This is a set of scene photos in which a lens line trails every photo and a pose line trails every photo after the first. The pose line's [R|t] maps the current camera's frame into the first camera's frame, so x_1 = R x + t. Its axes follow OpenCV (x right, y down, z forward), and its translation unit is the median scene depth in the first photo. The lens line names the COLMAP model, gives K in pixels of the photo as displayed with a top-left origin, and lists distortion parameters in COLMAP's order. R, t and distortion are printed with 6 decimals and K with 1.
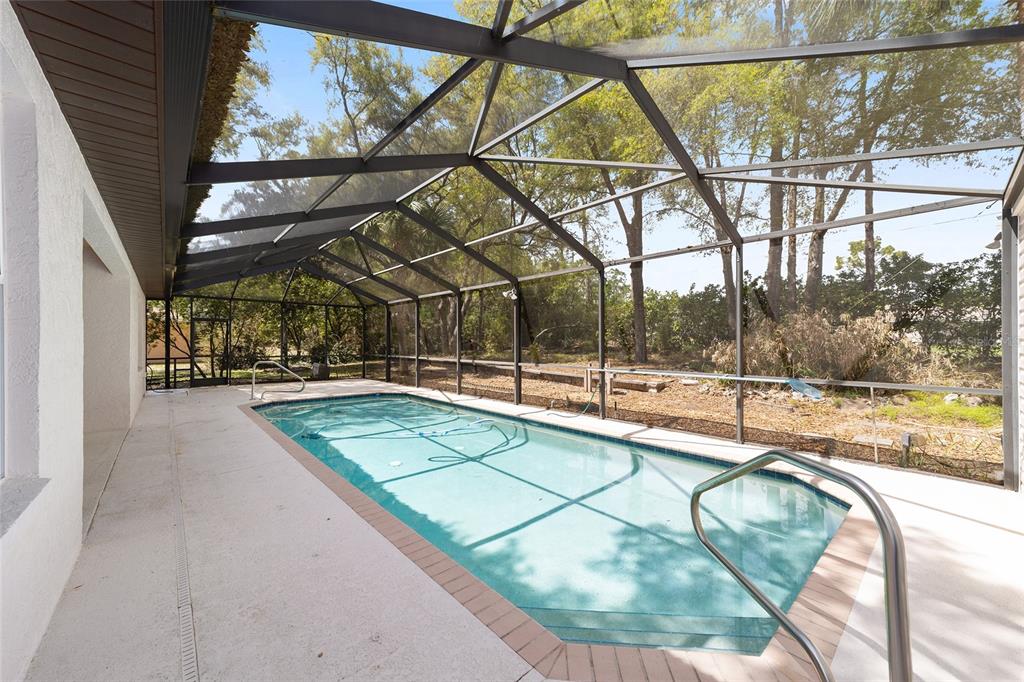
lens RADIAL K [[386.7, 0, 512.0], [0, 386.7, 341.0], [0, 0, 1]] dist [-0.000148, -0.000103]
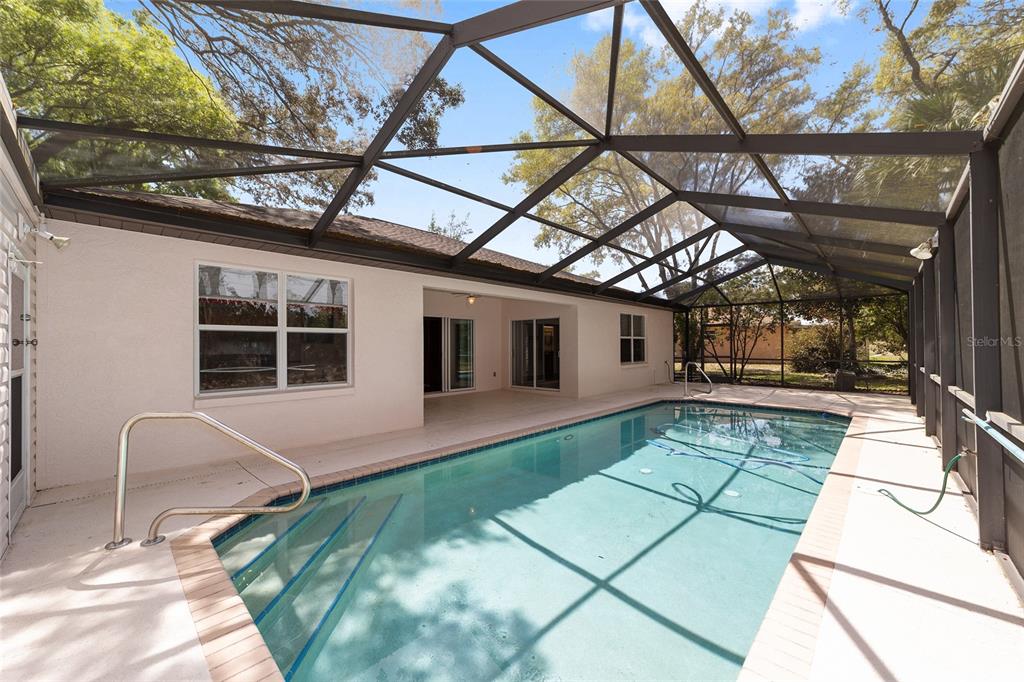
lens RADIAL K [[392.0, 0, 509.2], [0, 392.0, 342.3], [0, 0, 1]] dist [-0.000853, -0.000139]
pose [[-0.043730, 0.003743, -0.999036, 0.954756], [-0.007075, 0.999967, 0.004056, -0.007230], [0.999018, 0.007246, -0.043702, 0.972356]]
